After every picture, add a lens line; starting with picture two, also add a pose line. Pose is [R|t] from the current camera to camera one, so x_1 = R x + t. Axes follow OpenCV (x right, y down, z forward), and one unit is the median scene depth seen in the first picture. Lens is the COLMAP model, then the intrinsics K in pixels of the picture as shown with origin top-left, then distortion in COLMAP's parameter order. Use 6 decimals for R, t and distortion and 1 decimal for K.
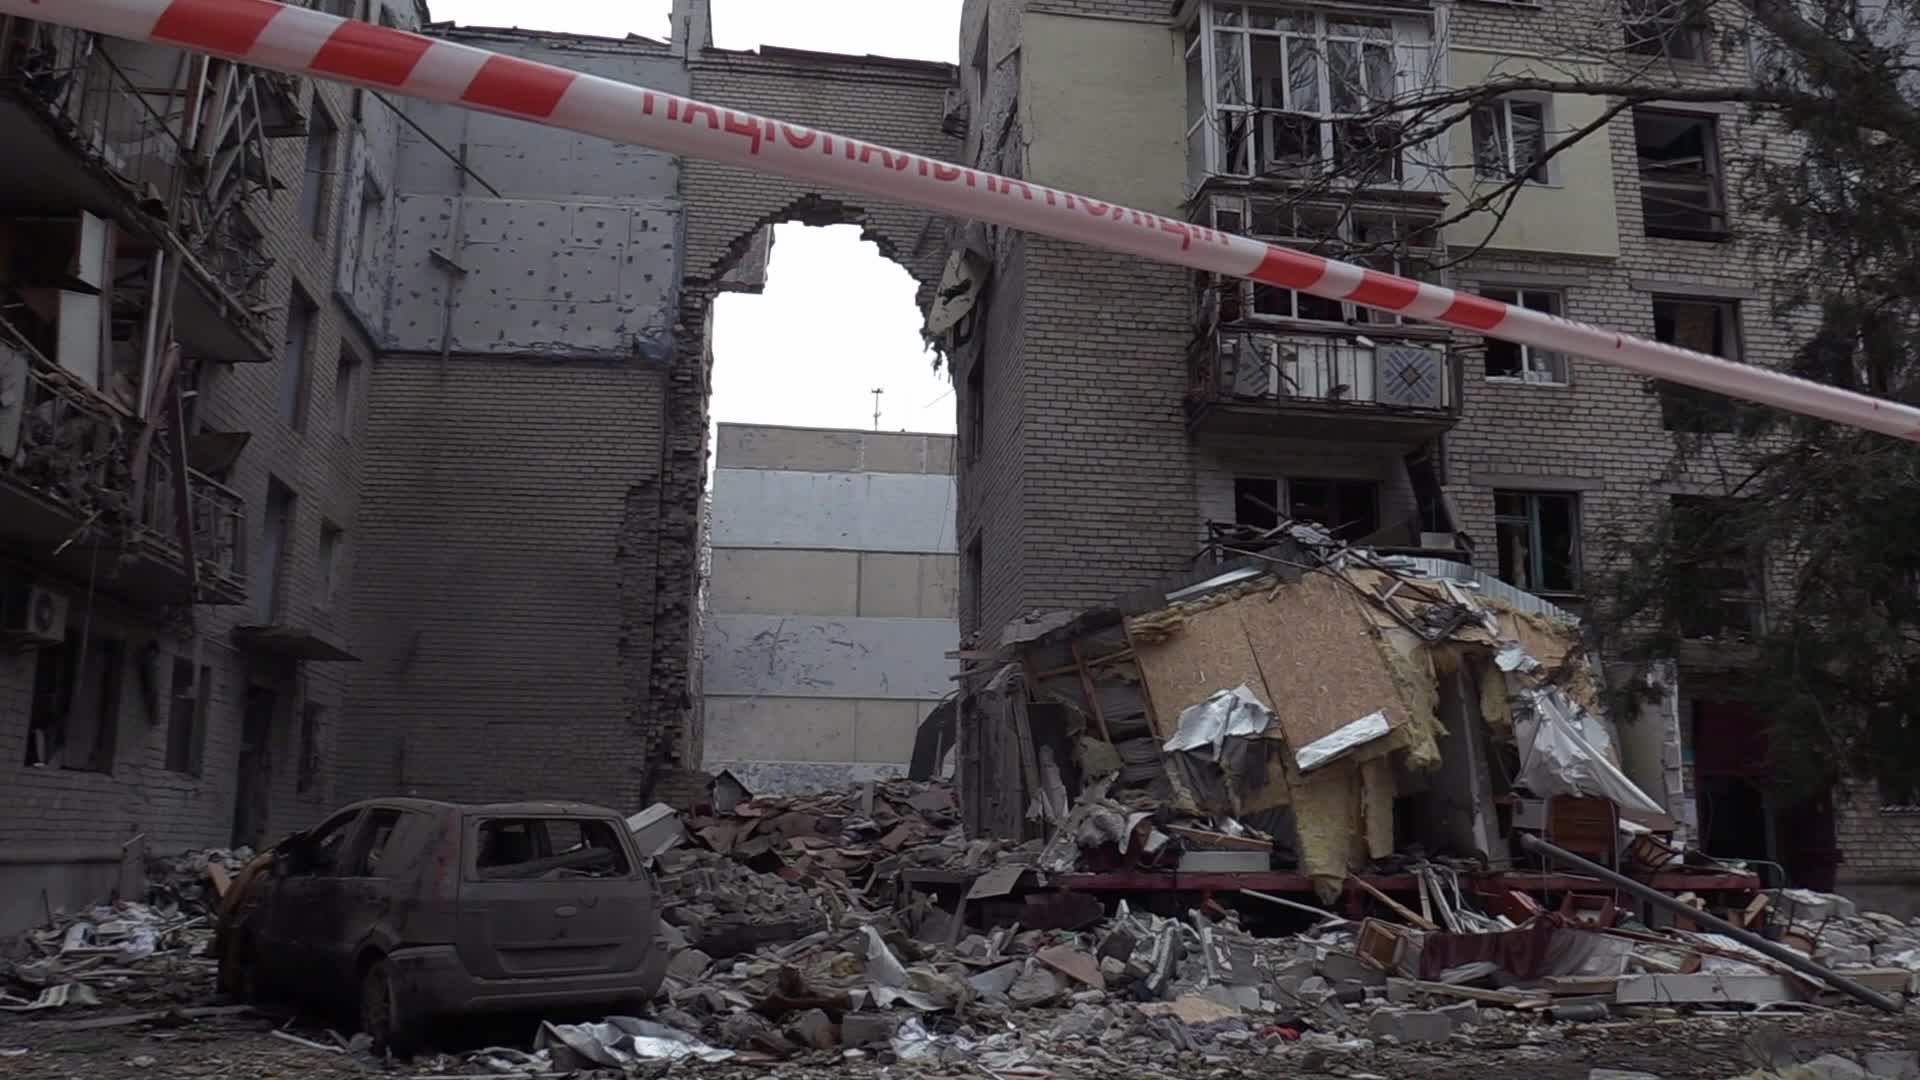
lens RADIAL K [[1507.5, 0, 946.8], [0, 1507.5, 546.1], [0, 0, 1]] dist [-0.073662, 0.015479]
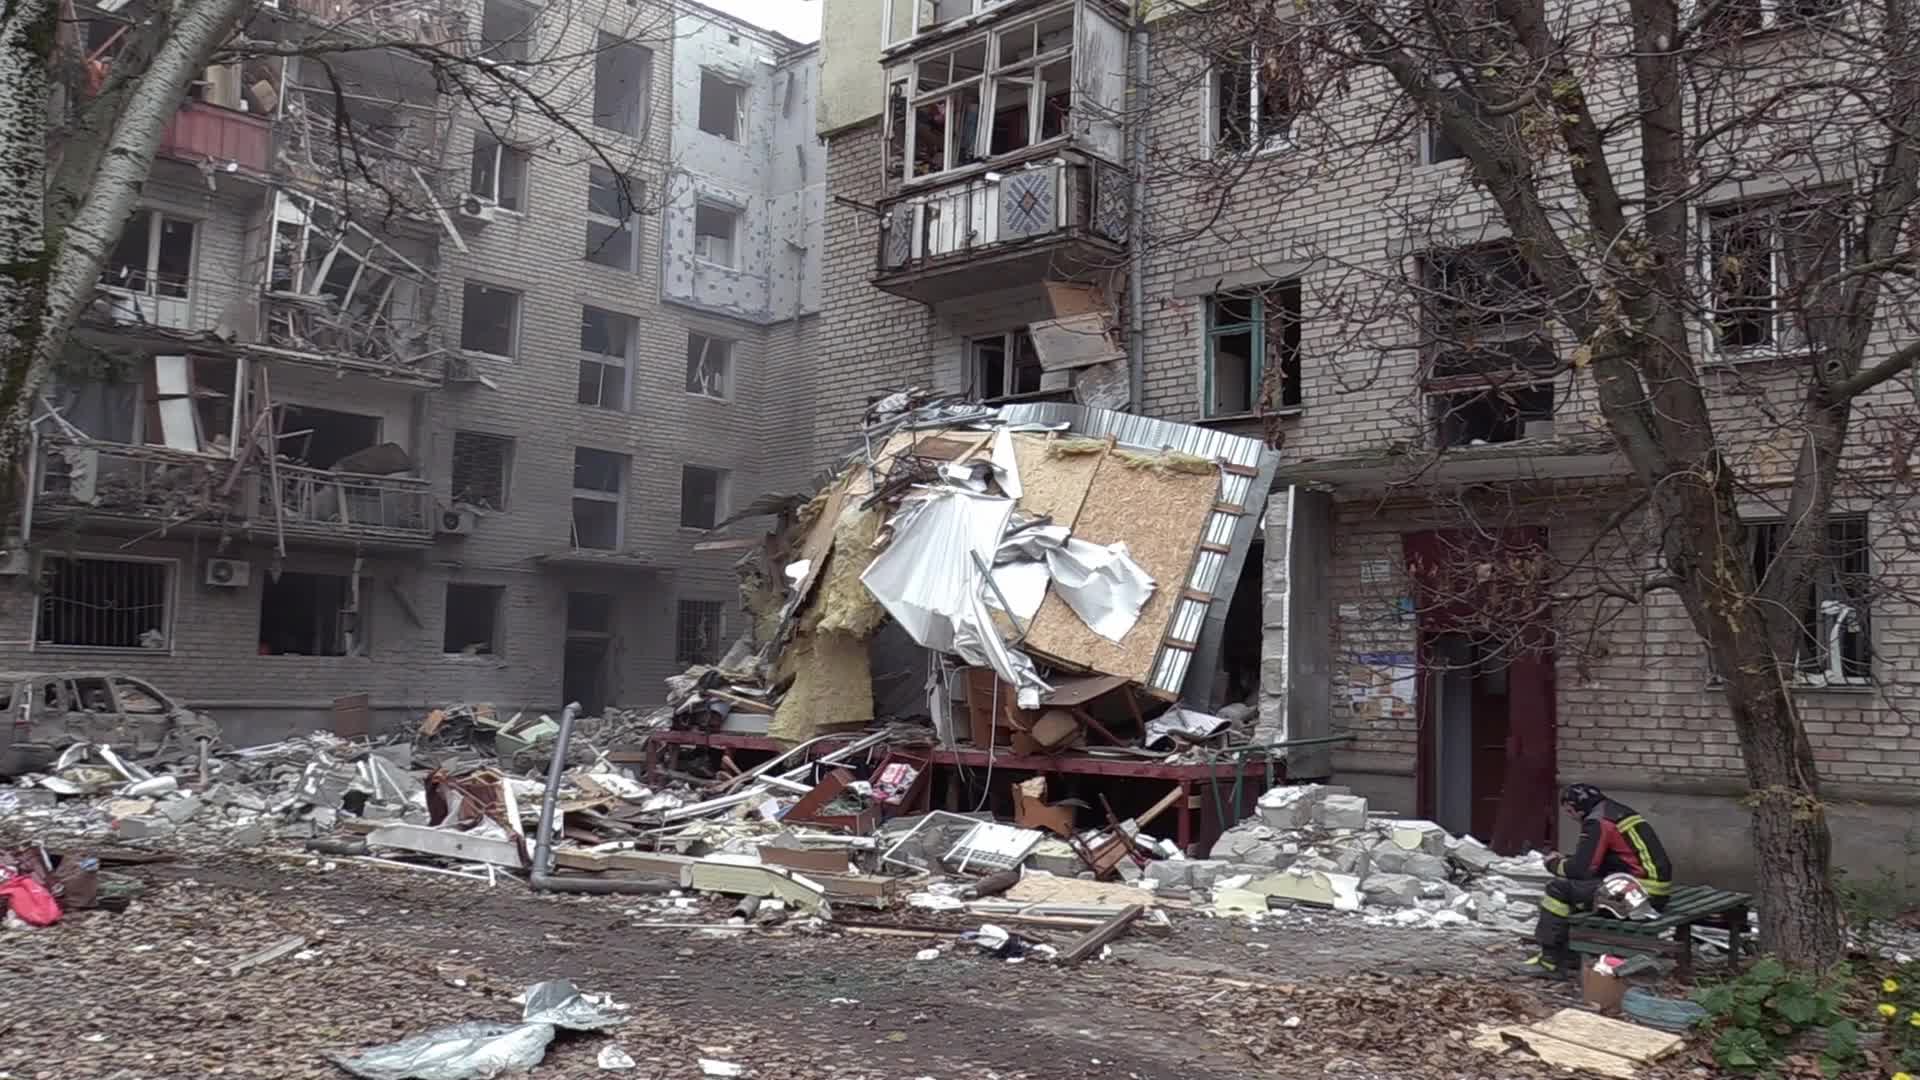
lens RADIAL K [[1507.5, 0, 946.8], [0, 1507.5, 546.1], [0, 0, 1]] dist [-0.073662, 0.015479]
pose [[0.639172, -0.065199, -0.766295, 1.088178], [0.137160, 0.990090, 0.030165, 0.065269], [0.756734, -0.124386, 0.641780, 0.401445]]
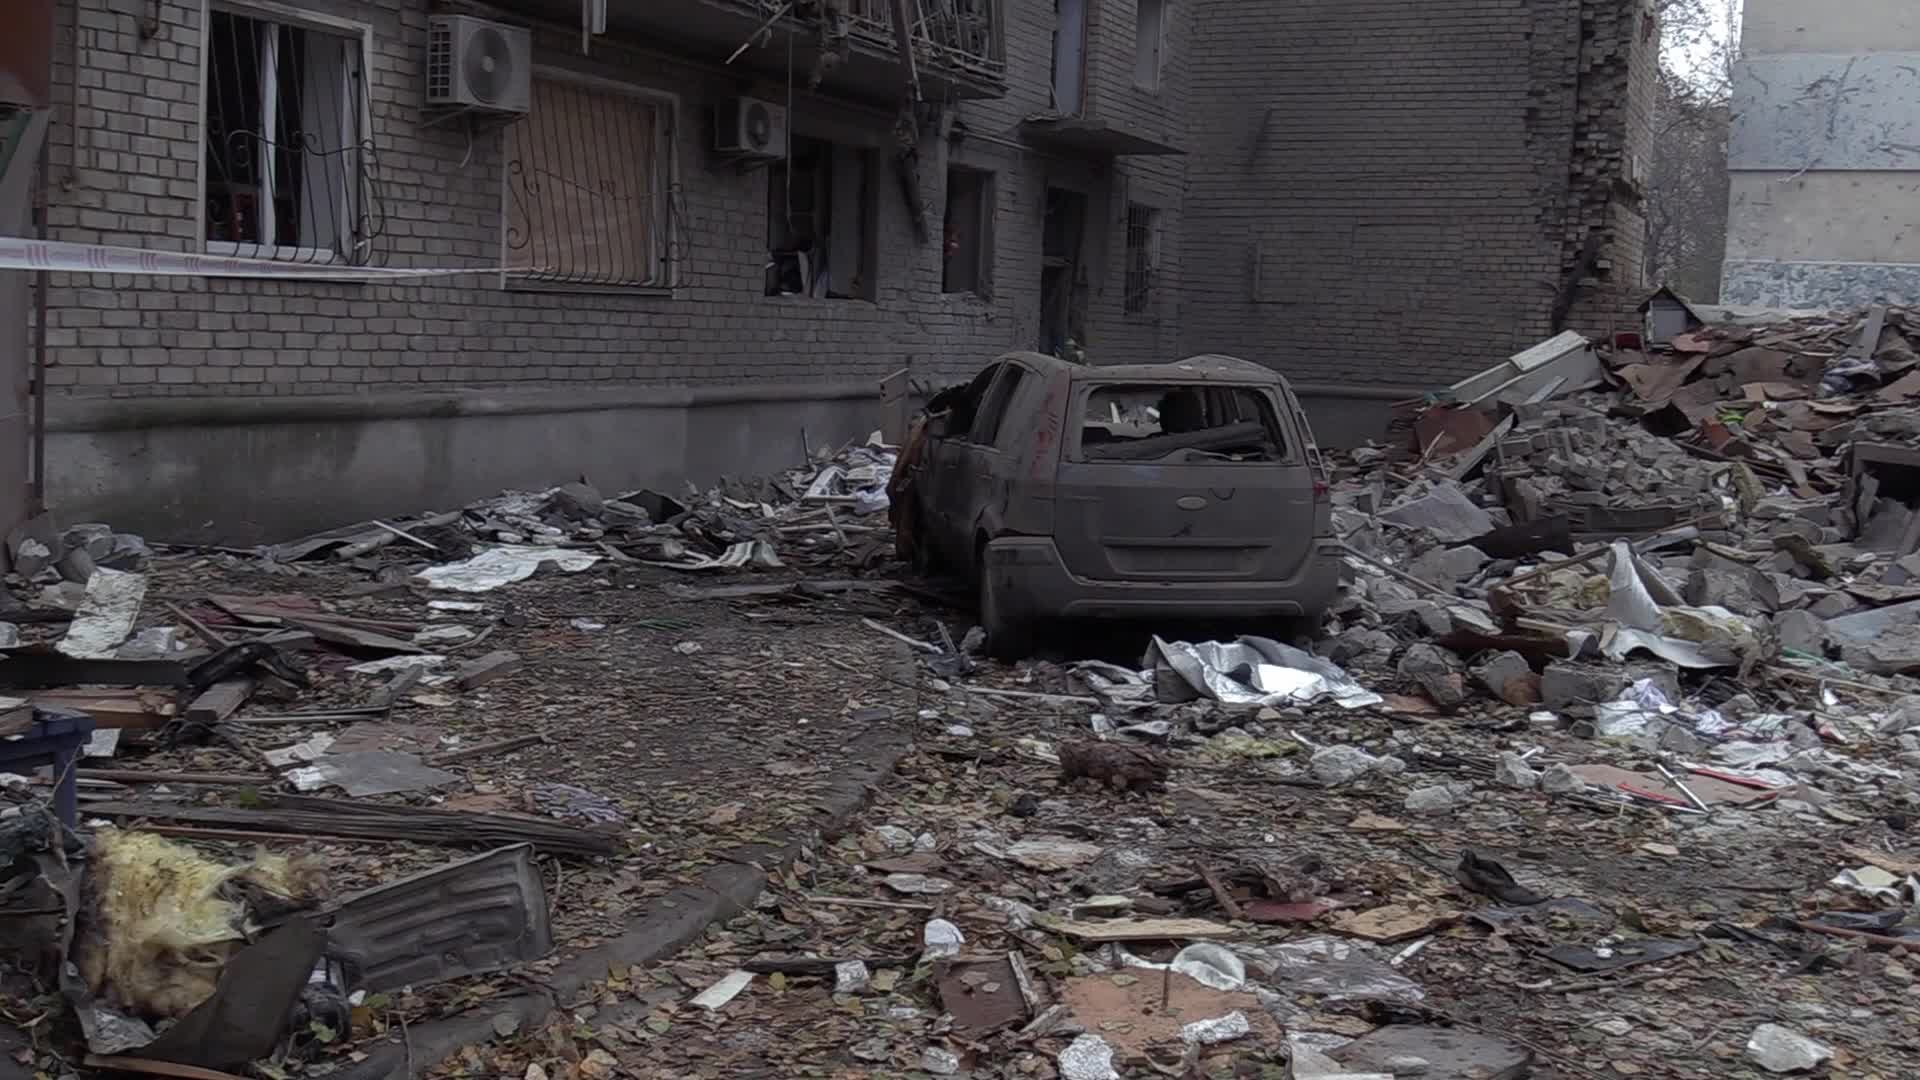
lens RADIAL K [[1908.9, 0, 961.7], [0, 1908.9, 521.7], [0, 0, 1]] dist [-0.027168, 0.000973]
pose [[0.841613, 0.074994, -0.534849, 0.097132], [0.077940, 0.963081, 0.257682, -0.009105], [0.534428, -0.258554, 0.804697, 0.059298]]
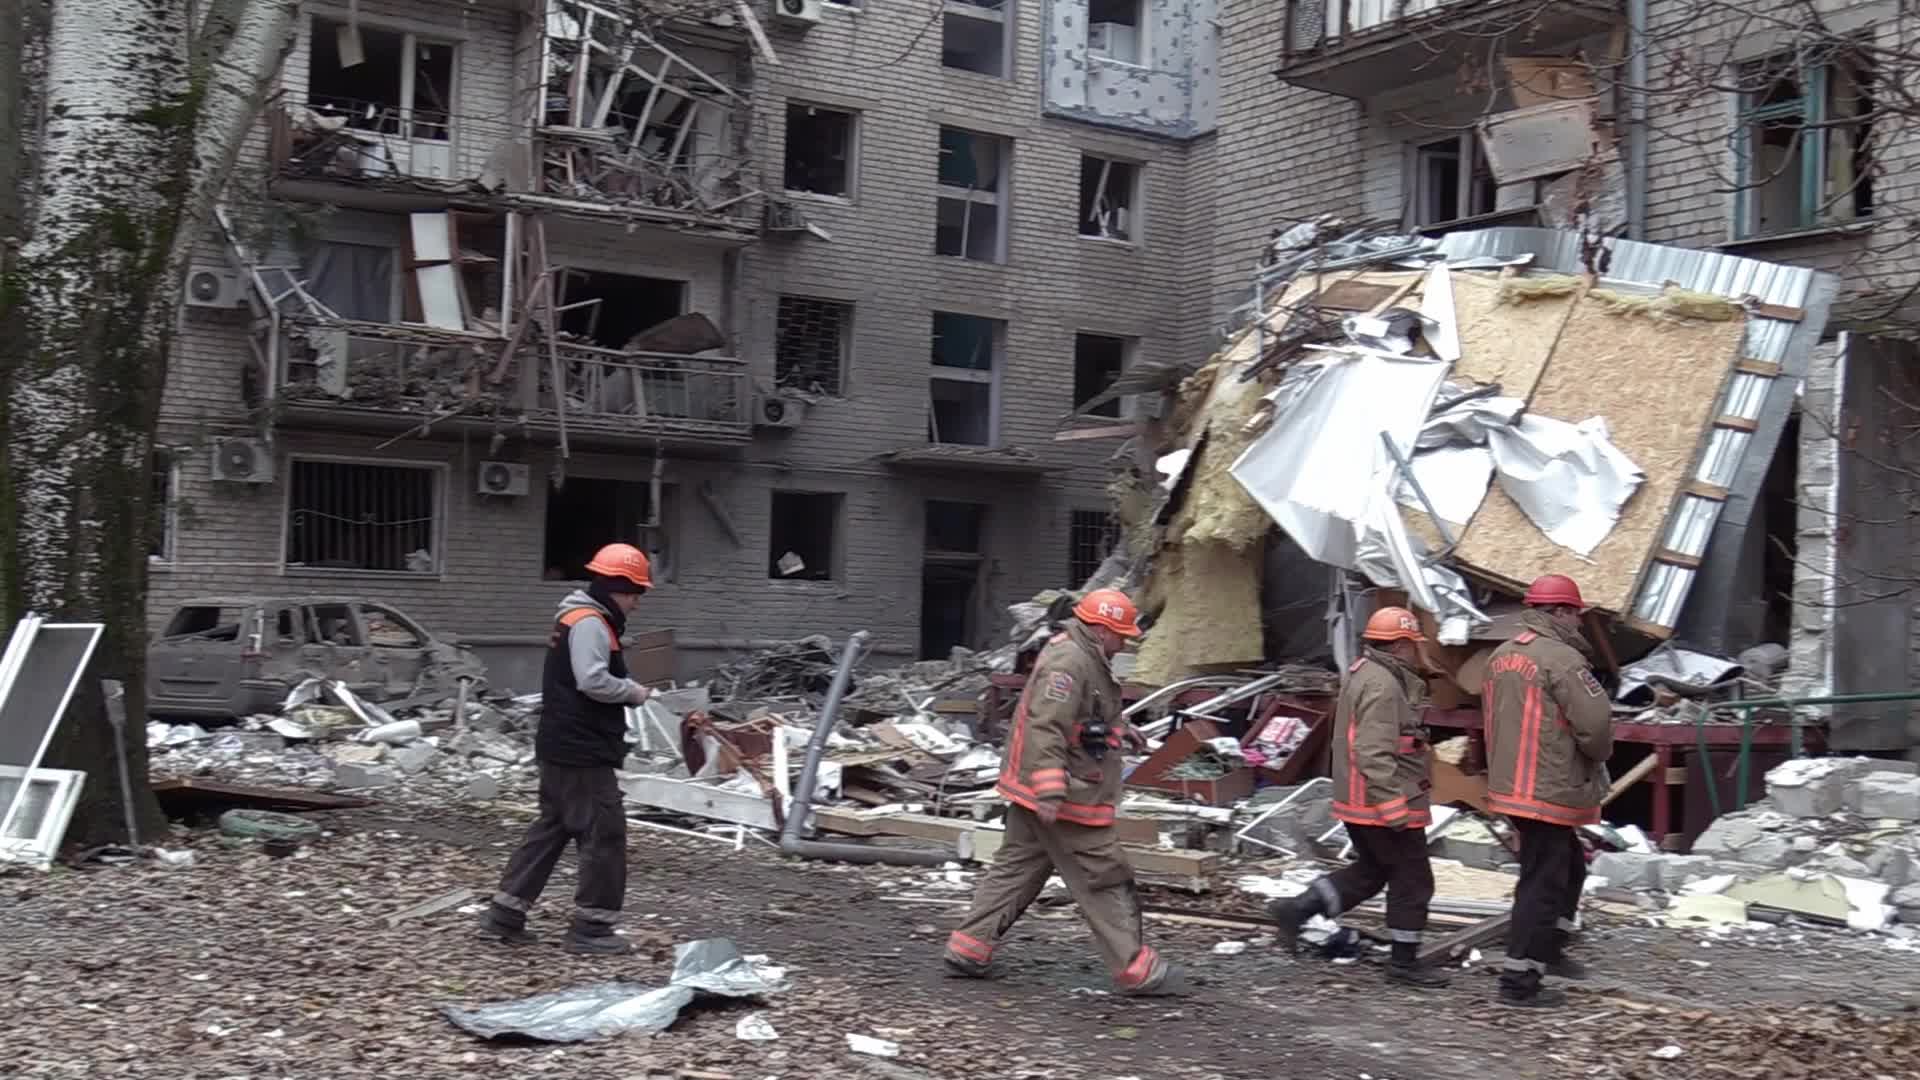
lens RADIAL K [[2054.1, 0, 946.3], [0, 2054.1, 539.9], [0, 0, 1]] dist [-0.019405, -0.030511]
pose [[0.409198, -0.030652, -0.911931, 1.155244], [0.153753, 0.987460, 0.035801, 0.082212], [0.899398, -0.154862, 0.408779, 0.439141]]
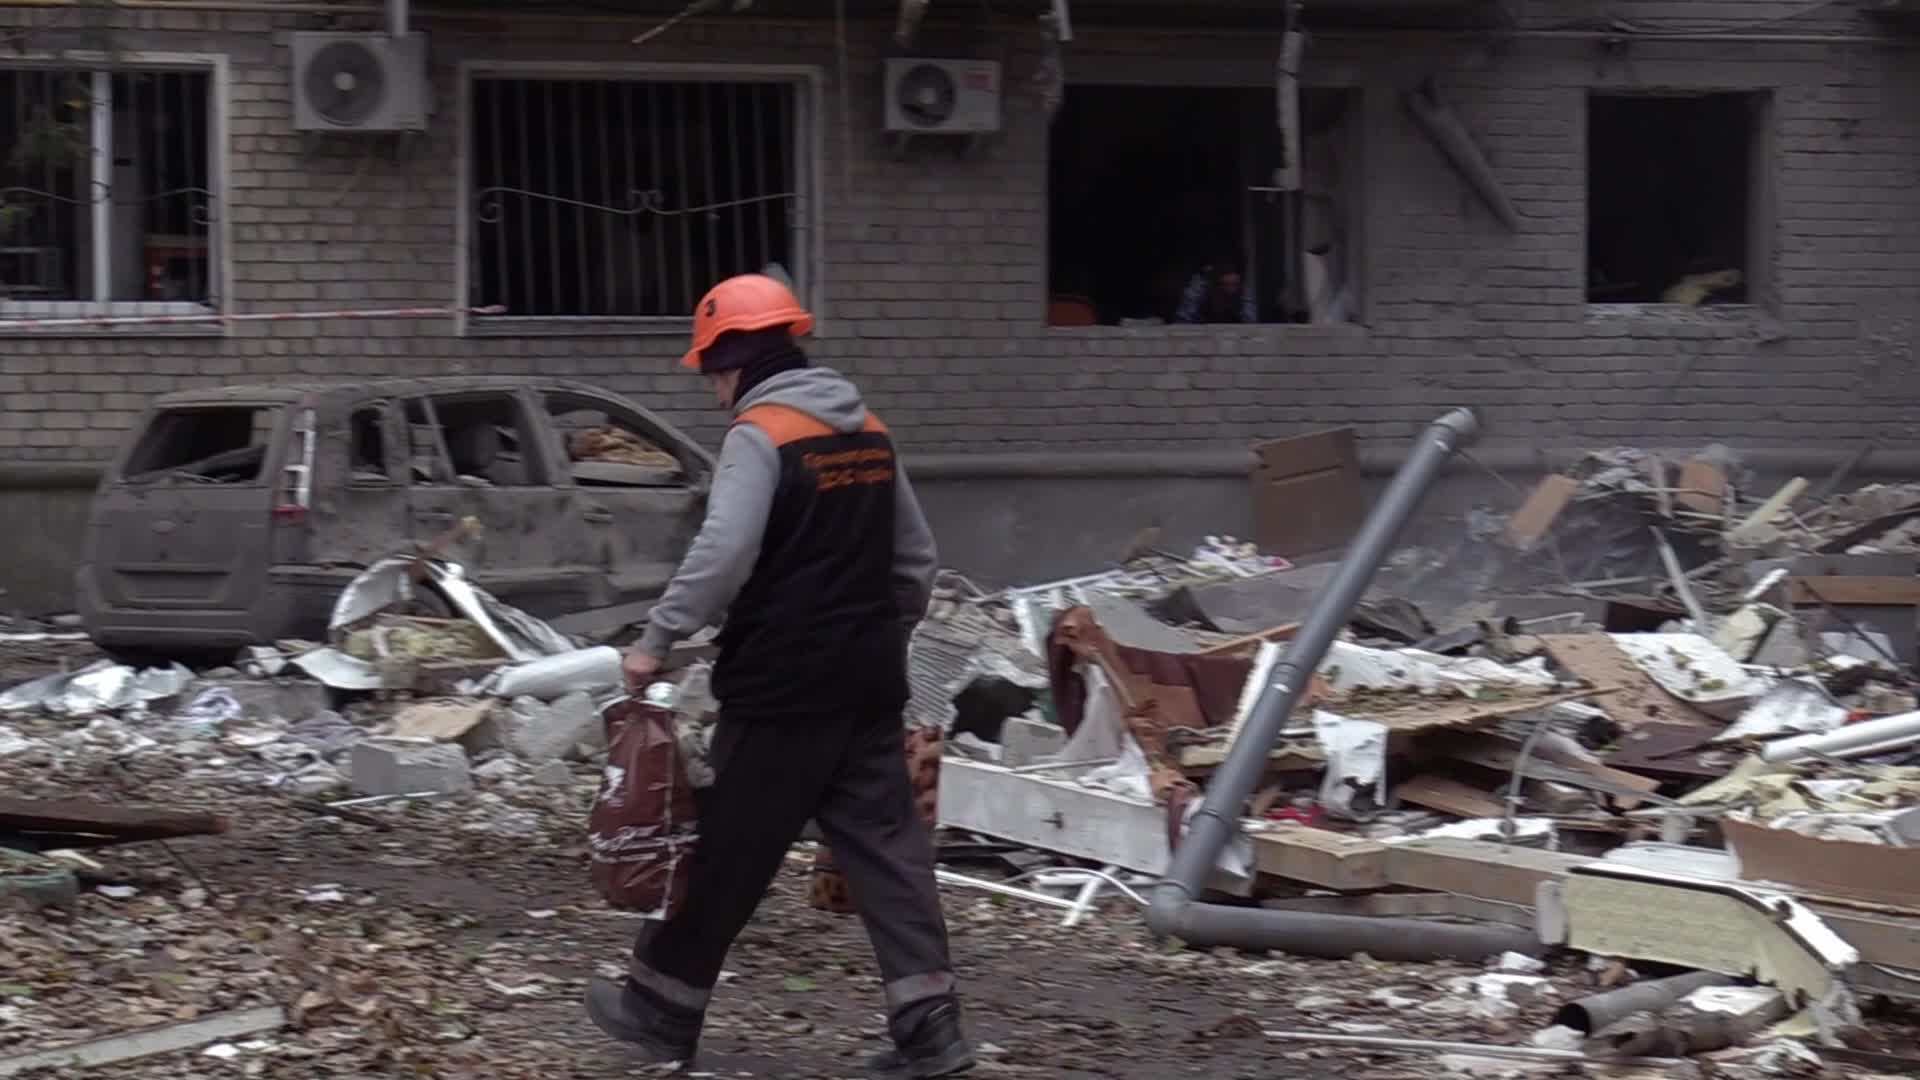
lens RADIAL K [[4813.1, 0, 960.0], [0, 4813.1, 540.0], [0, 0, 1]] dist [0.103975, 0.364446]
pose [[0.130372, 0.021107, -0.991240, 1.184980], [0.198894, 0.978893, 0.047004, 0.112183], [0.971311, -0.203280, 0.123422, 0.567198]]
